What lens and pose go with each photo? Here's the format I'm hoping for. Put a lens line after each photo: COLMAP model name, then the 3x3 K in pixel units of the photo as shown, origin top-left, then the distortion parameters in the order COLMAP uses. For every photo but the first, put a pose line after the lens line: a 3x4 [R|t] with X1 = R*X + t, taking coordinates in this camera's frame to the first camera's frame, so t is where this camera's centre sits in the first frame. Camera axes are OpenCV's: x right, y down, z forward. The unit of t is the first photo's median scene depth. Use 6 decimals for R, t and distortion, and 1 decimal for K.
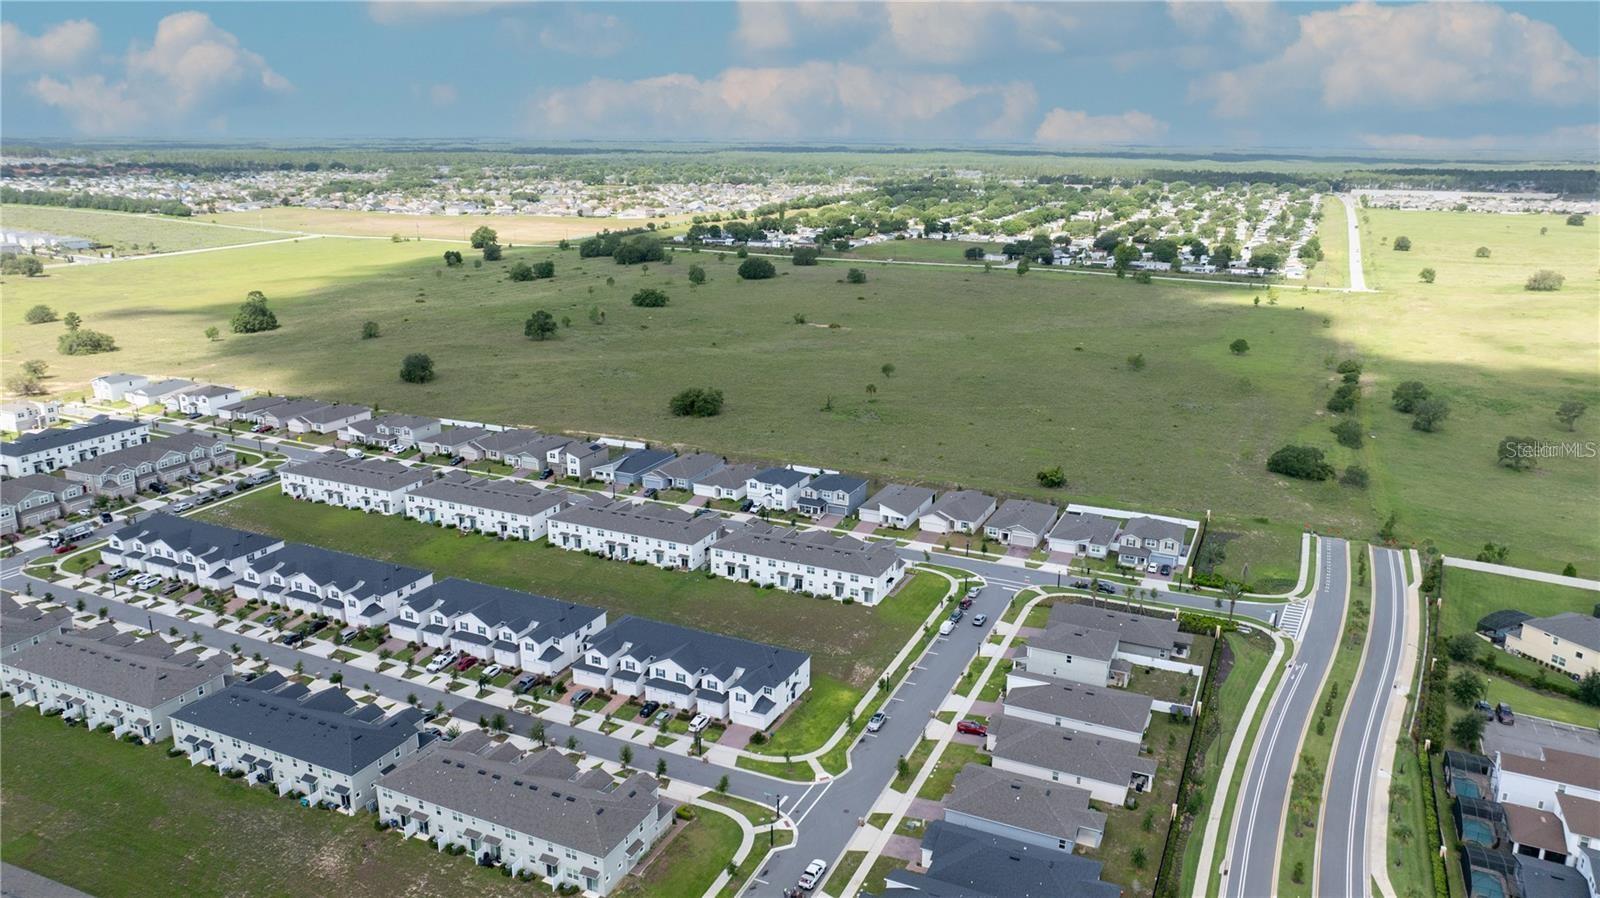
lens RADIAL K [[1125.4, 0, 802.7], [0, 1125.4, 443.4], [0, 0, 1]] dist [-0.047121, 0.044595]
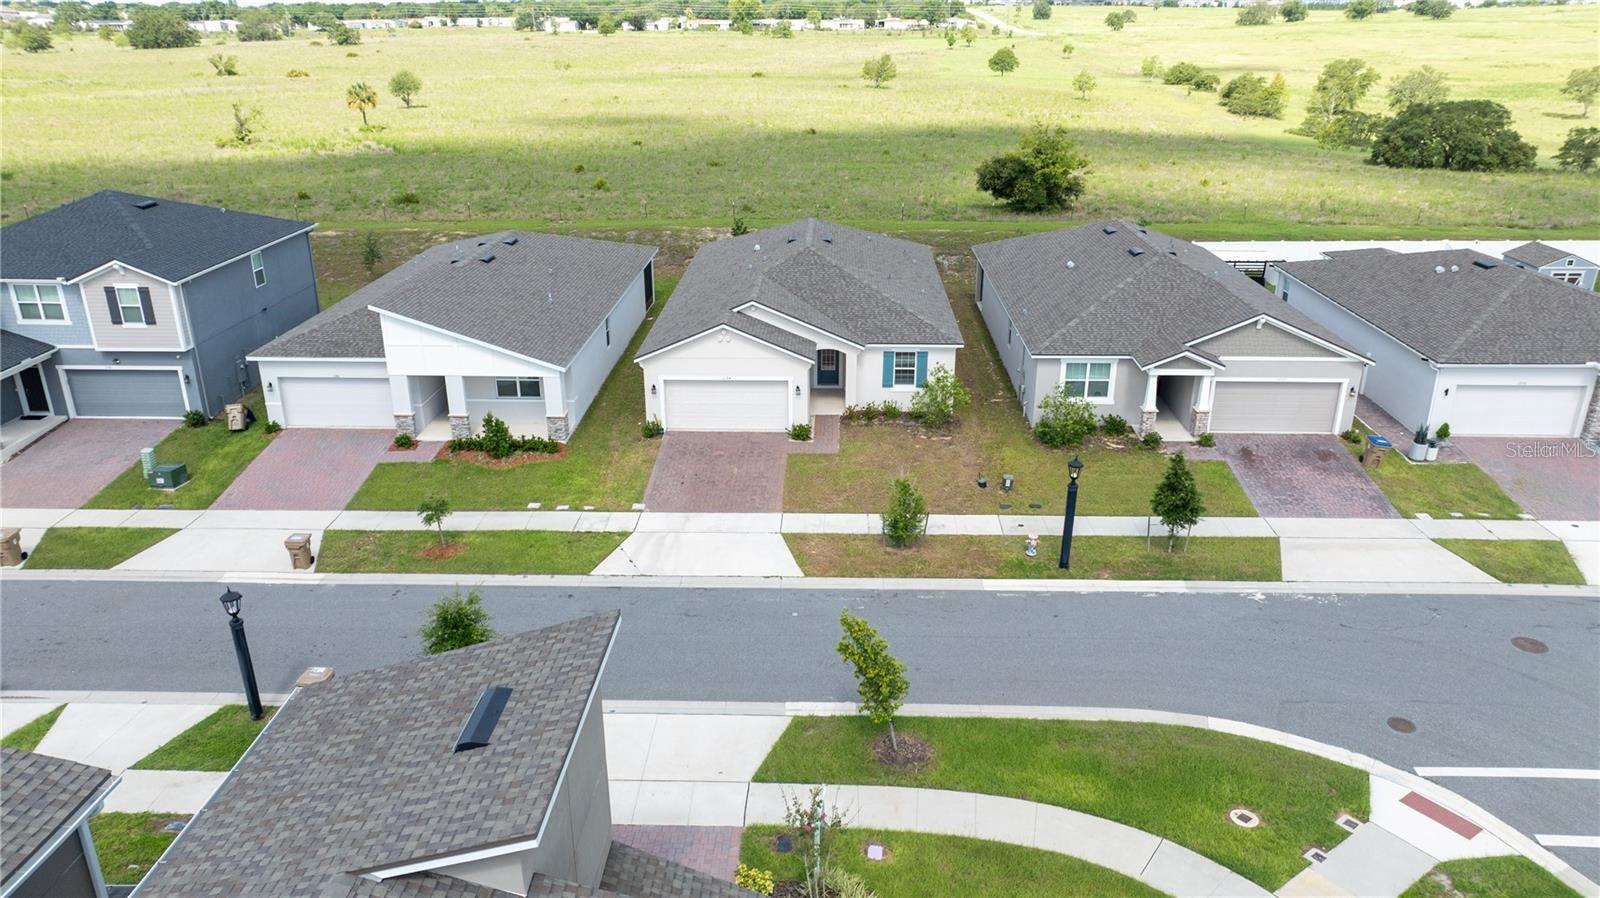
lens RADIAL K [[1125.0, 0, 800.0], [0, 1125.0, 449.0], [0, 0, 1]] dist [-0.038738, 0.026815]
pose [[0.922135, -0.152922, 0.355362, 0.064889], [0.116521, 0.985691, 0.121806, 0.061591], [-0.368904, -0.070915, 0.926758, 0.839413]]
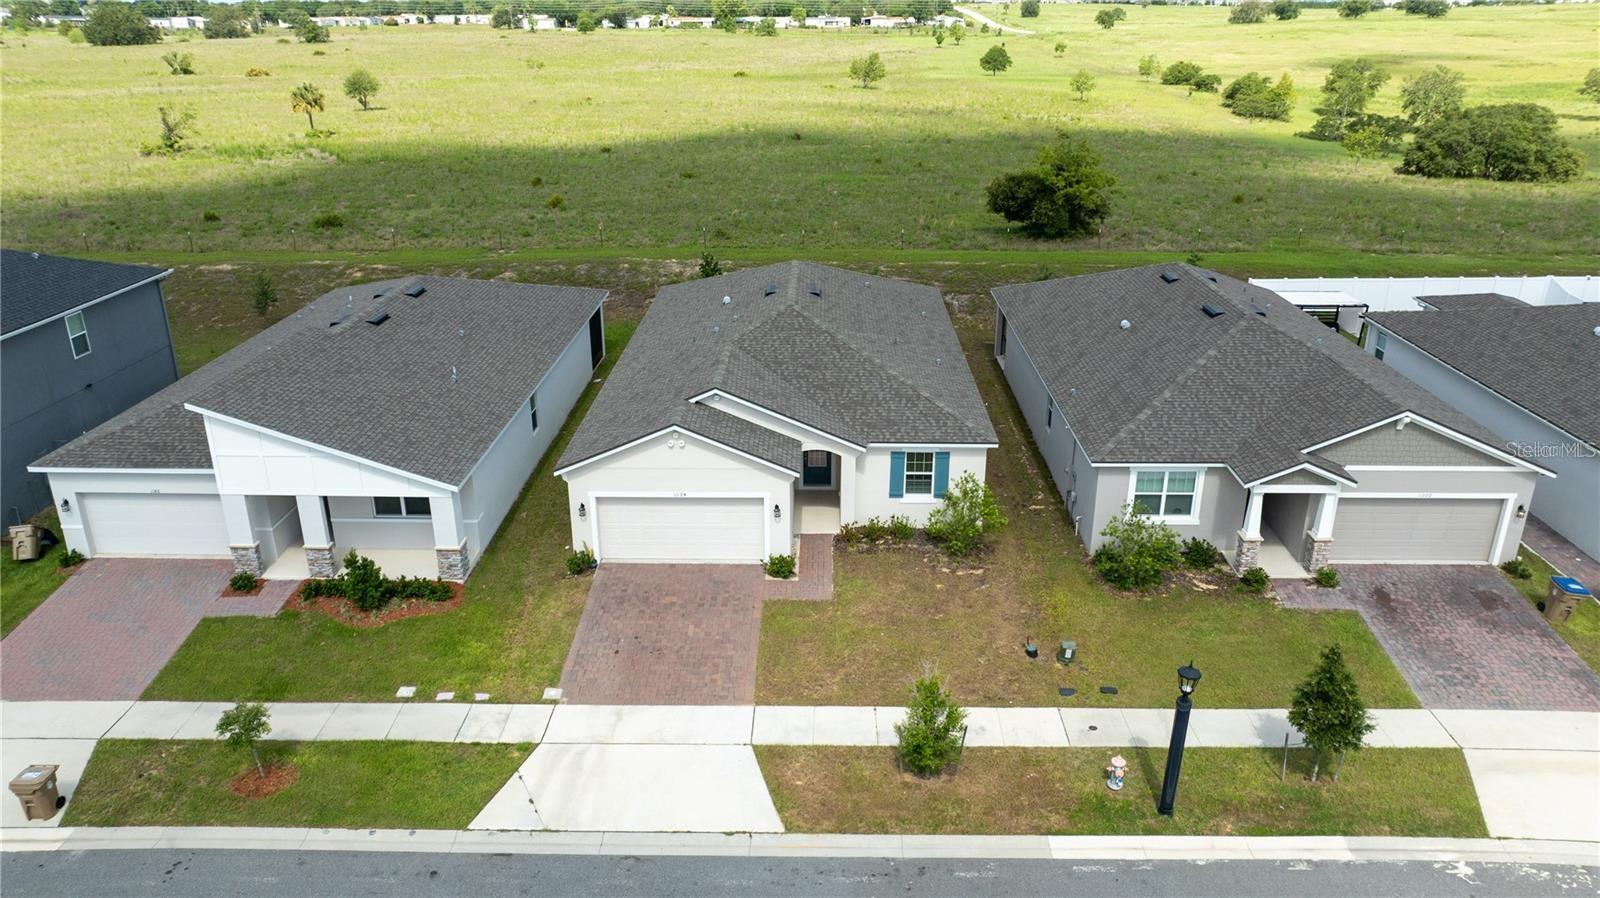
lens RADIAL K [[1125.4, 0, 802.7], [0, 1125.4, 443.4], [0, 0, 1]] dist [-0.047121, 0.044595]
pose [[0.916321, -0.155458, 0.369038, 0.083271], [0.118547, 0.985570, 0.120823, 0.051471], [-0.382496, -0.066964, 0.921527, 0.880096]]
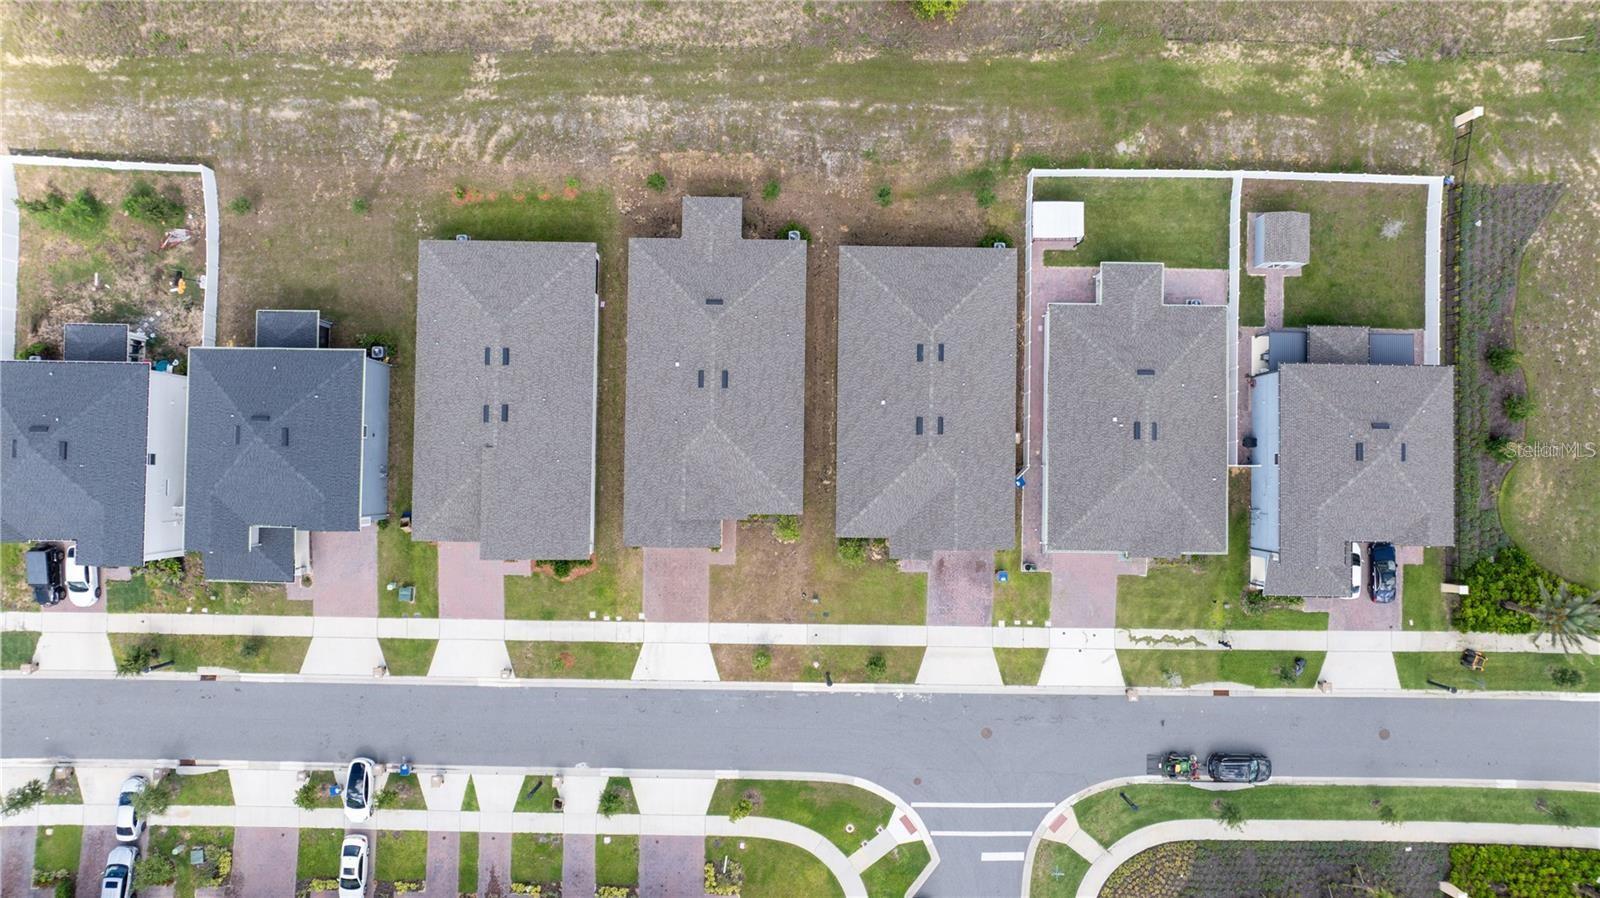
lens RADIAL K [[1125.4, 0, 802.7], [0, 1125.4, 443.4], [0, 0, 1]] dist [-0.047121, 0.044595]
pose [[0.913823, -0.406047, 0.007353, 0.156745], [0.115088, 0.276288, 0.954159, -0.229837], [-0.389465, -0.871086, 0.299210, 0.914339]]
